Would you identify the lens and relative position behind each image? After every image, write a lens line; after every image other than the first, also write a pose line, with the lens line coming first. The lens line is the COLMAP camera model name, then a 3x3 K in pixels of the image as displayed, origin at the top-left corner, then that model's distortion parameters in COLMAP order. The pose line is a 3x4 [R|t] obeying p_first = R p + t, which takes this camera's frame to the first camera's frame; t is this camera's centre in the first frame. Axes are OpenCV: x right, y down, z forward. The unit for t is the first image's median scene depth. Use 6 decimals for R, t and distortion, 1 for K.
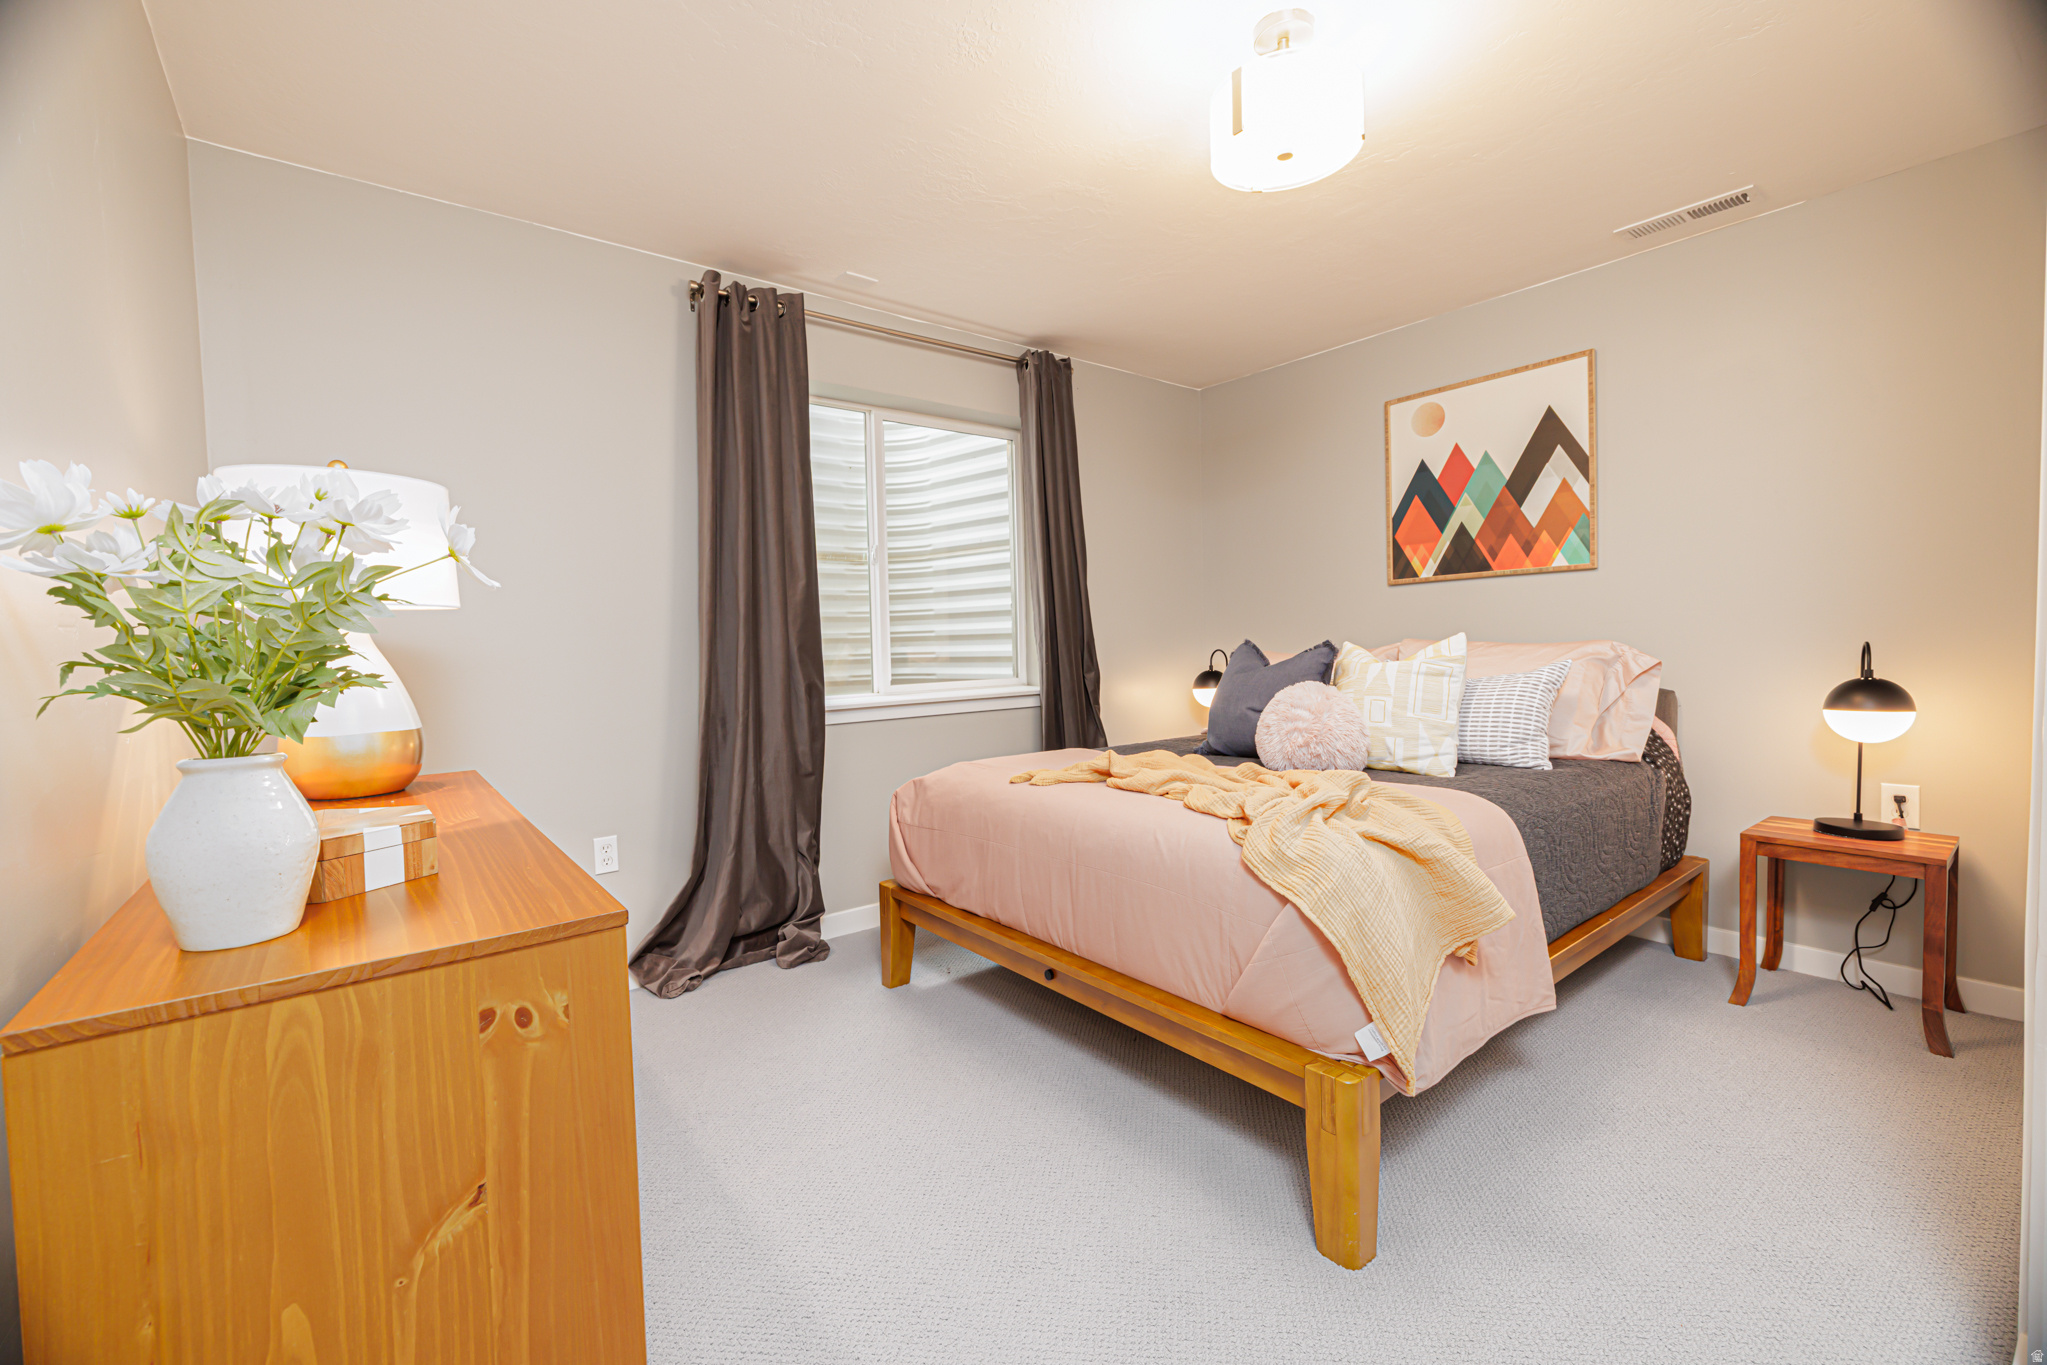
lens RADIAL K [[858.2, 0, 1033.0], [0, 858.2, 678.3], [0, 0, 1]] dist [-0.004551, -0.000130]
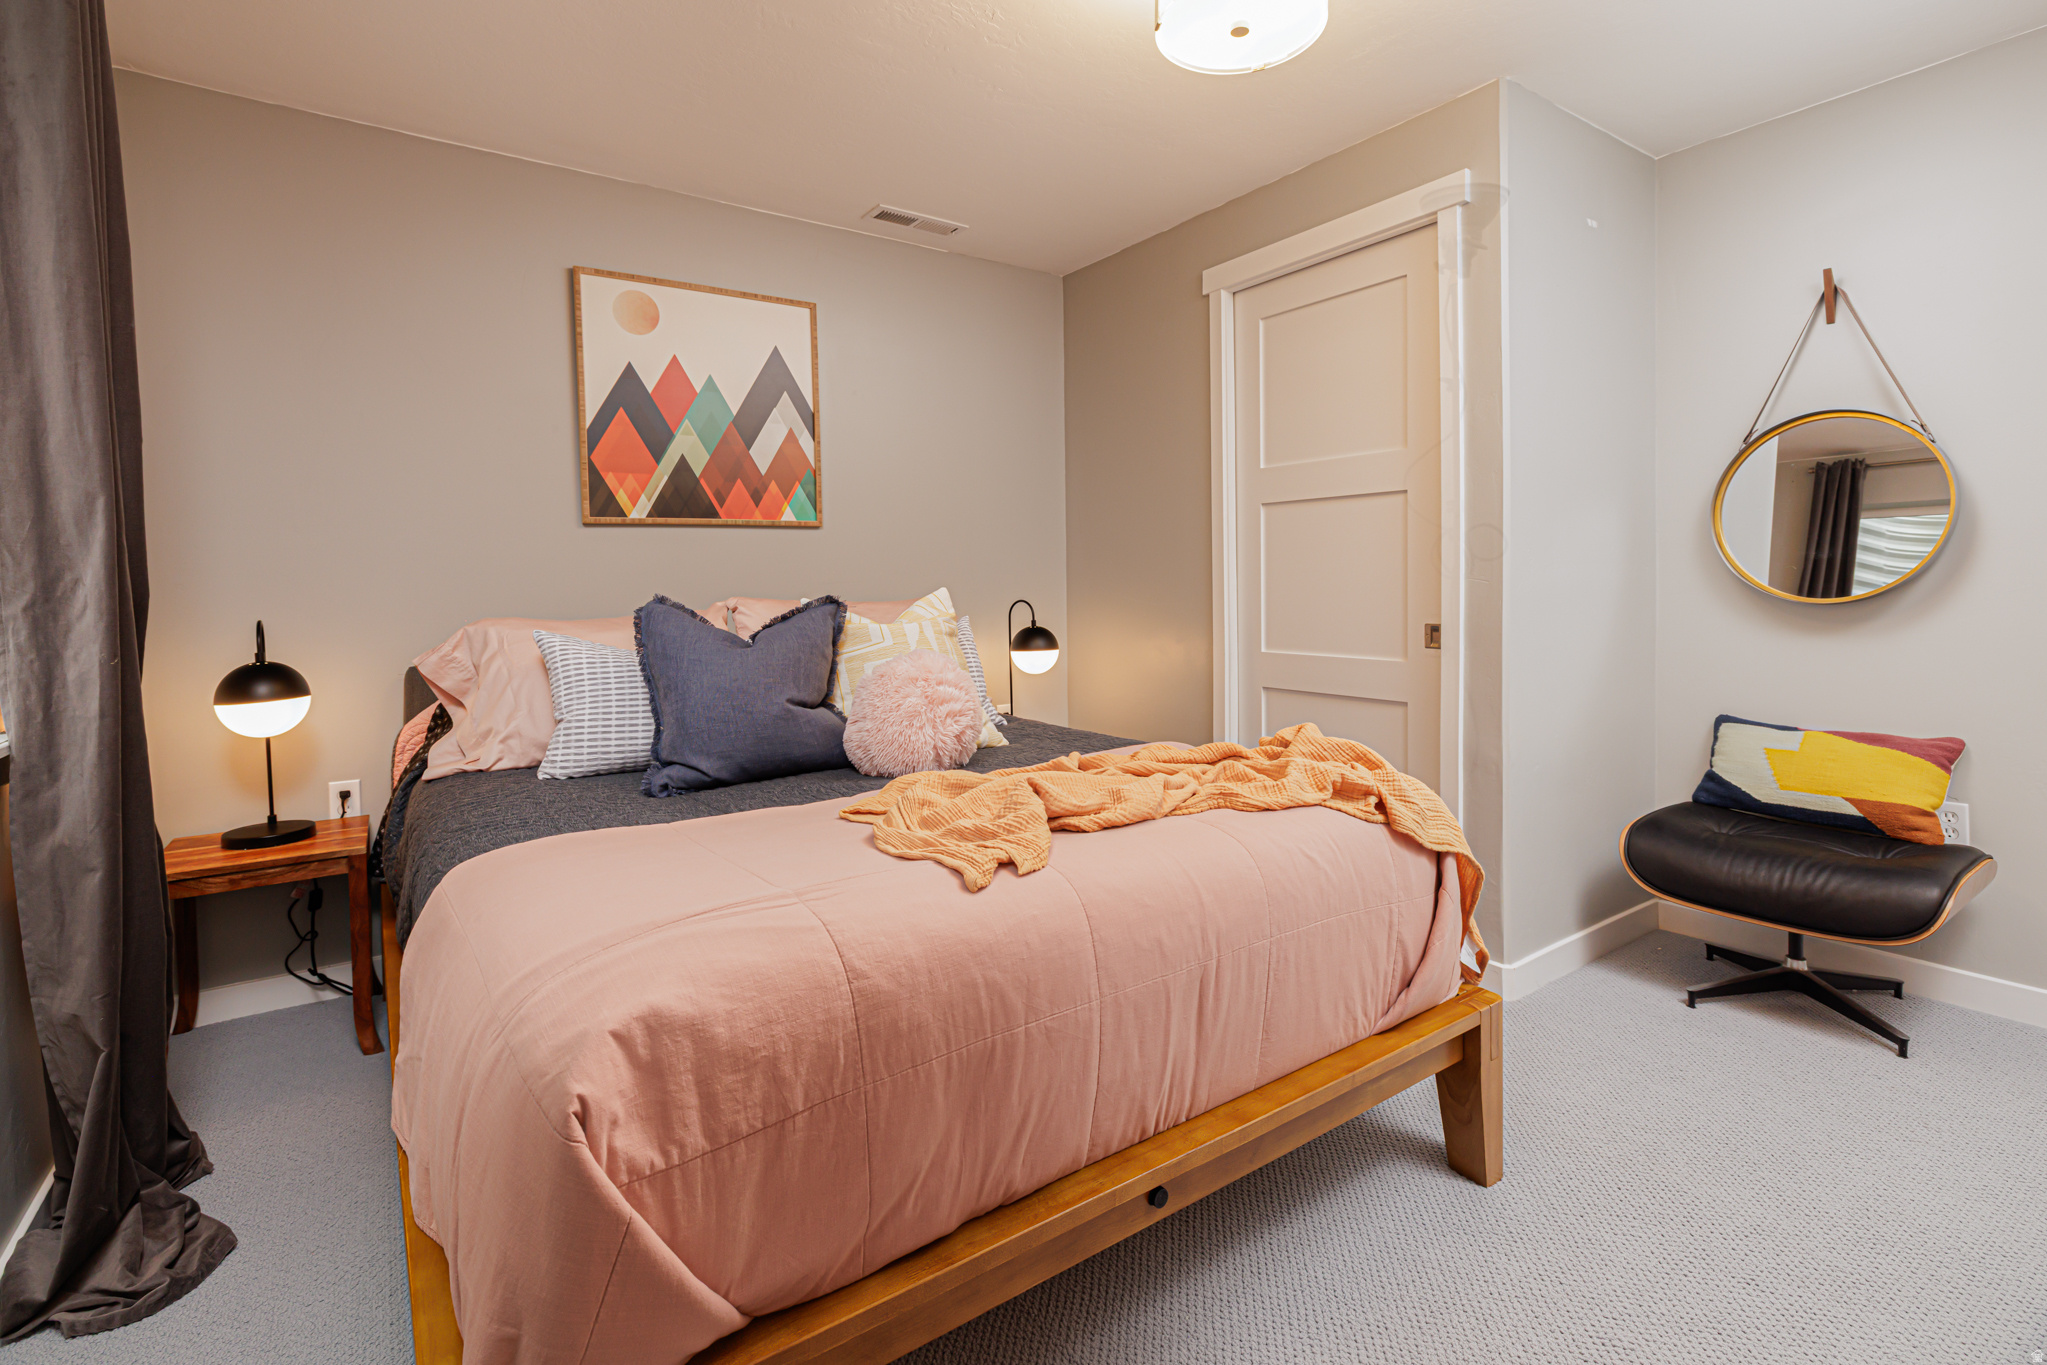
lens RADIAL K [[1121.5, 0, 1047.4], [0, 1121.5, 629.4], [0, 0, 1]] dist [-0.009541, -0.000020]
pose [[-0.012272, -0.013441, 0.999834, -0.570504], [0.057416, 0.998250, 0.014125, -0.013398], [-0.998275, 0.057580, -0.011479, 0.690532]]
